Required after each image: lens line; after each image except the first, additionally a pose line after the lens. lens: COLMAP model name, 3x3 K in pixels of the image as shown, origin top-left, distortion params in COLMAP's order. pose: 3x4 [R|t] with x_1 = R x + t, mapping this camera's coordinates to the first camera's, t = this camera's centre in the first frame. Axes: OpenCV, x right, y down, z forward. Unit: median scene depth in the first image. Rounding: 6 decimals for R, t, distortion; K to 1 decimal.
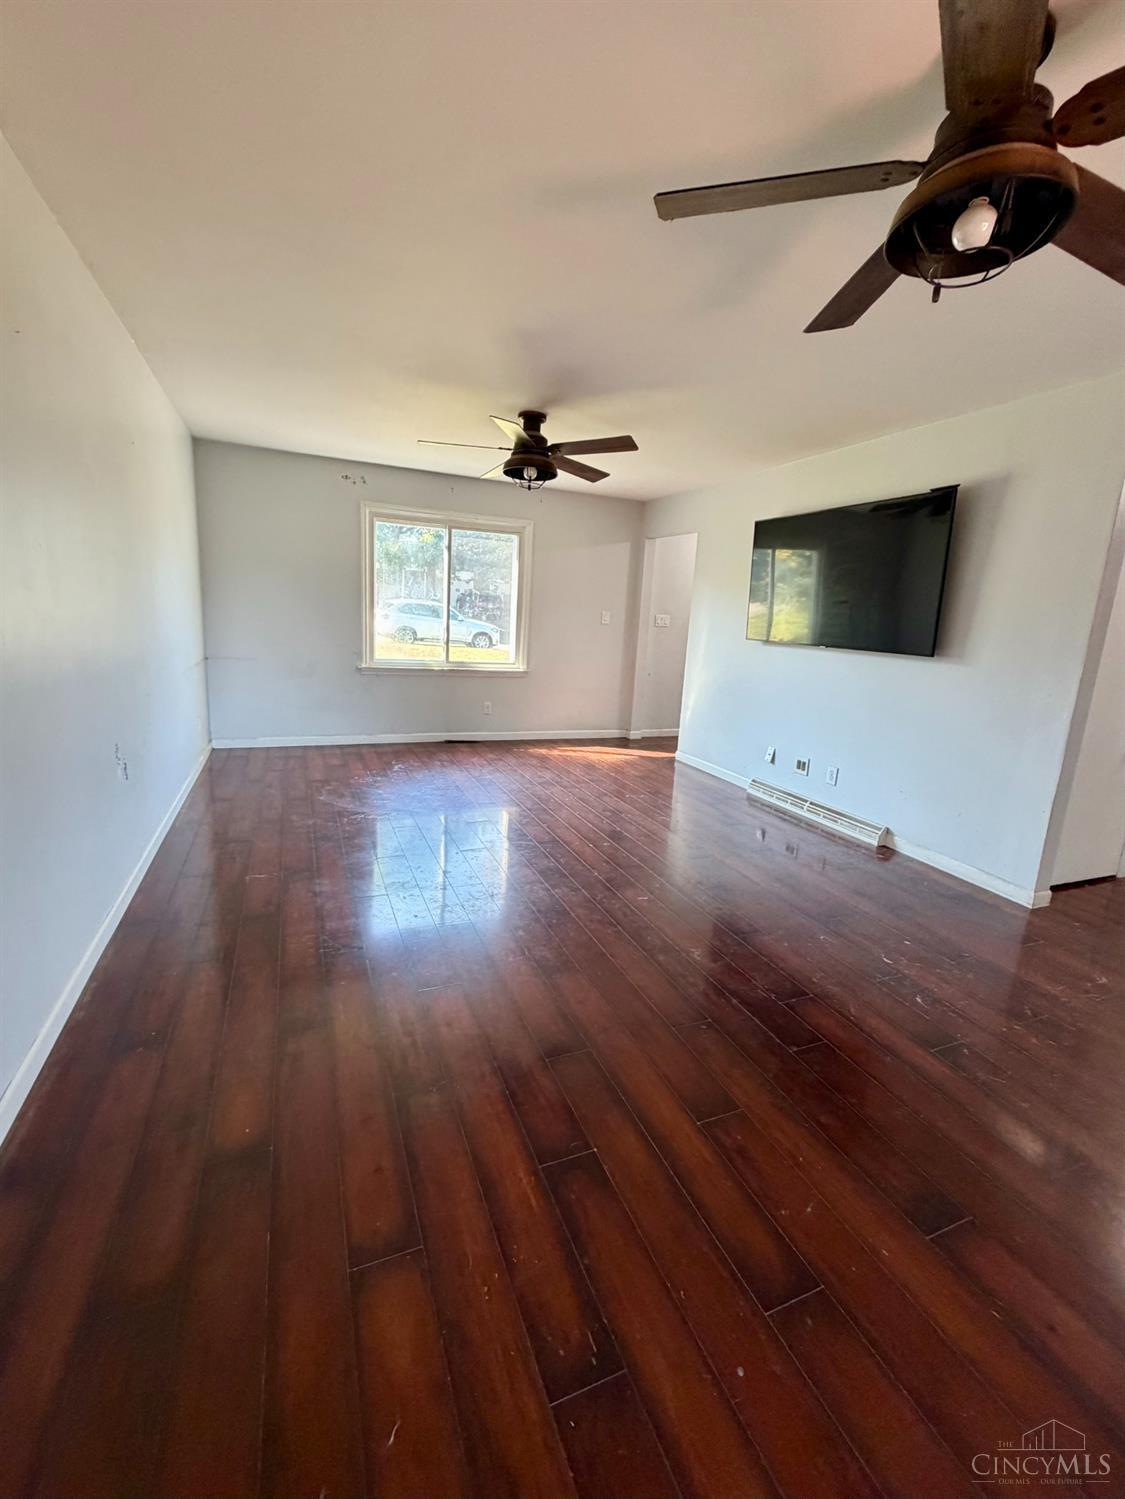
lens RADIAL K [[631.0, 0, 562.5], [0, 631.0, 749.5], [0, 0, 1]] dist [0.000340, 0.000008]
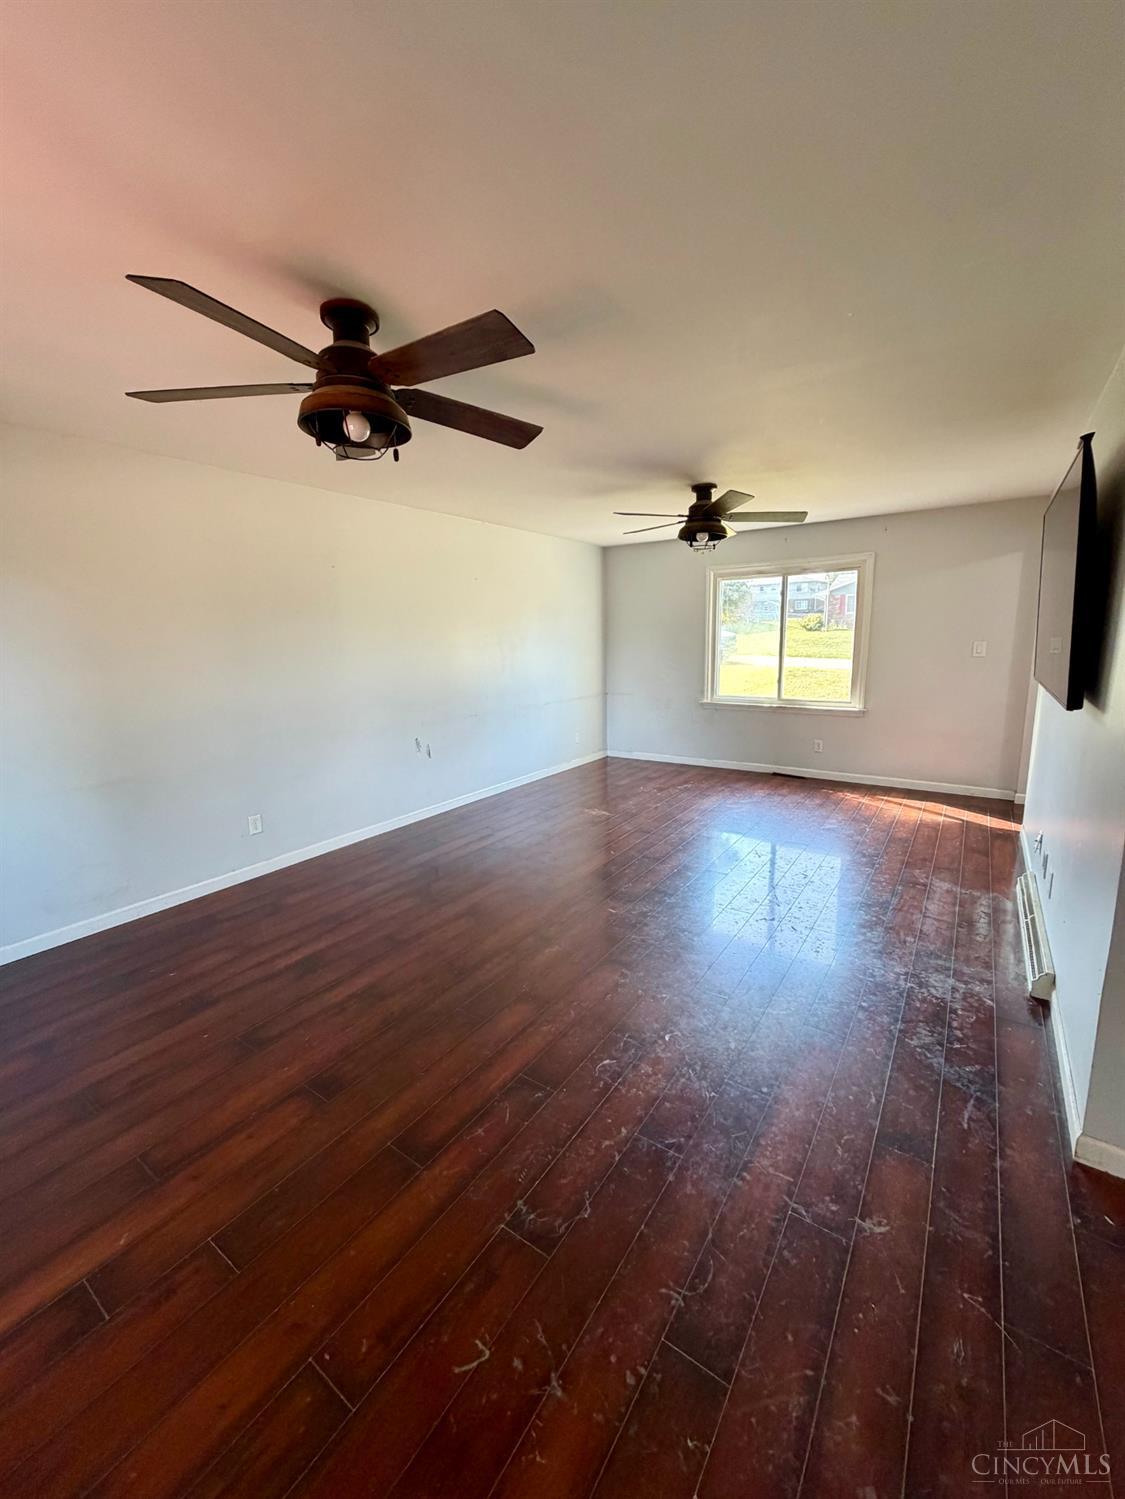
lens RADIAL K [[601.4, 0, 562.5], [0, 601.4, 749.5], [0, 0, 1]] dist [0.000074, 0.000015]
pose [[0.537472, 0.090128, -0.838452, 0.504800], [-0.127084, 0.991574, 0.025123, -0.035744], [0.833651, 0.093051, 0.544397, 0.159748]]
